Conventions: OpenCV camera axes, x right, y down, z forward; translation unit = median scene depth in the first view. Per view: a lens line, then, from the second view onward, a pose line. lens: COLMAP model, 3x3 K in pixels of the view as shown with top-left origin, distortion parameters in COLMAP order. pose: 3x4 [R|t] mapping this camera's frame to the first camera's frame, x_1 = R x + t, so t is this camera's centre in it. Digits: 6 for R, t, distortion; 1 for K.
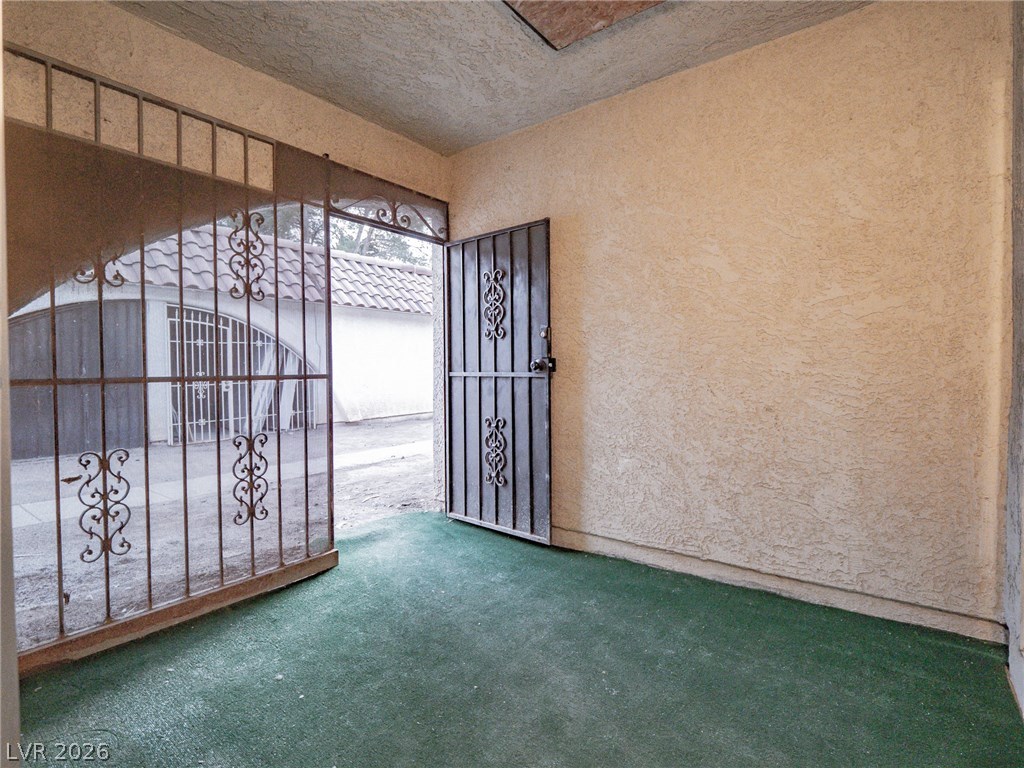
lens RADIAL K [[498.2, 0, 511.5], [0, 498.2, 376.0], [0, 0, 1]] dist [-0.001867, -0.008901]
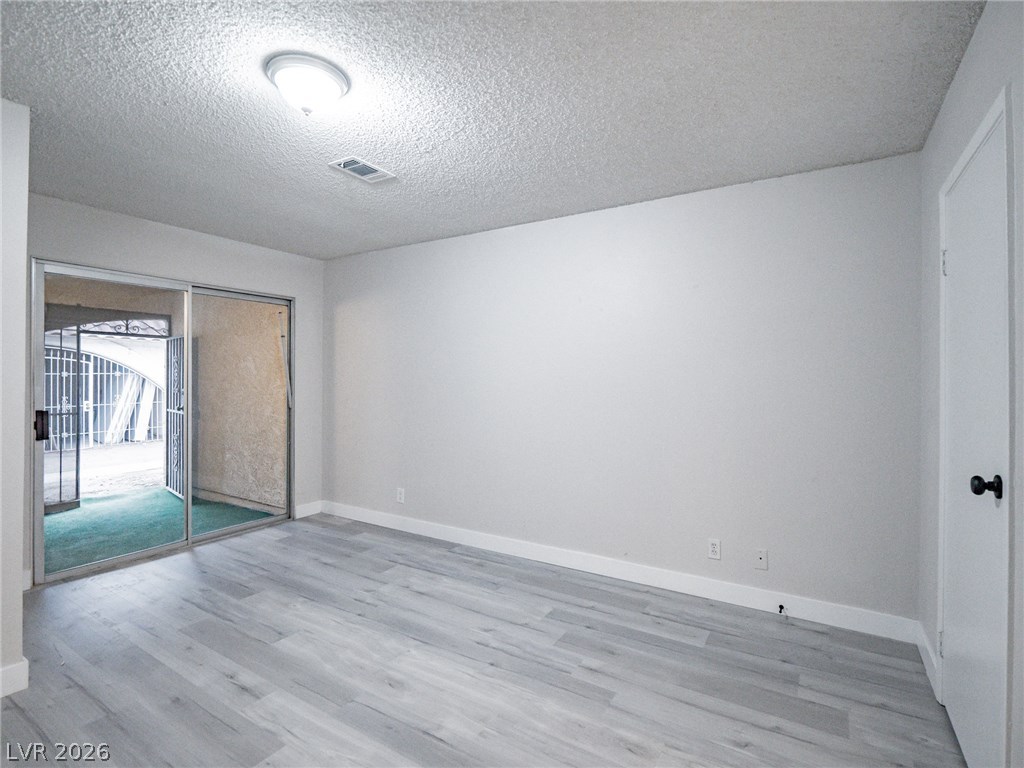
lens RADIAL K [[498.2, 0, 511.5], [0, 498.2, 376.0], [0, 0, 1]] dist [-0.001867, -0.008901]
pose [[0.995147, 0.013293, 0.097499, 0.418693], [-0.010849, 0.999615, -0.025553, -0.041881], [-0.097801, 0.024371, 0.994908, -0.412179]]
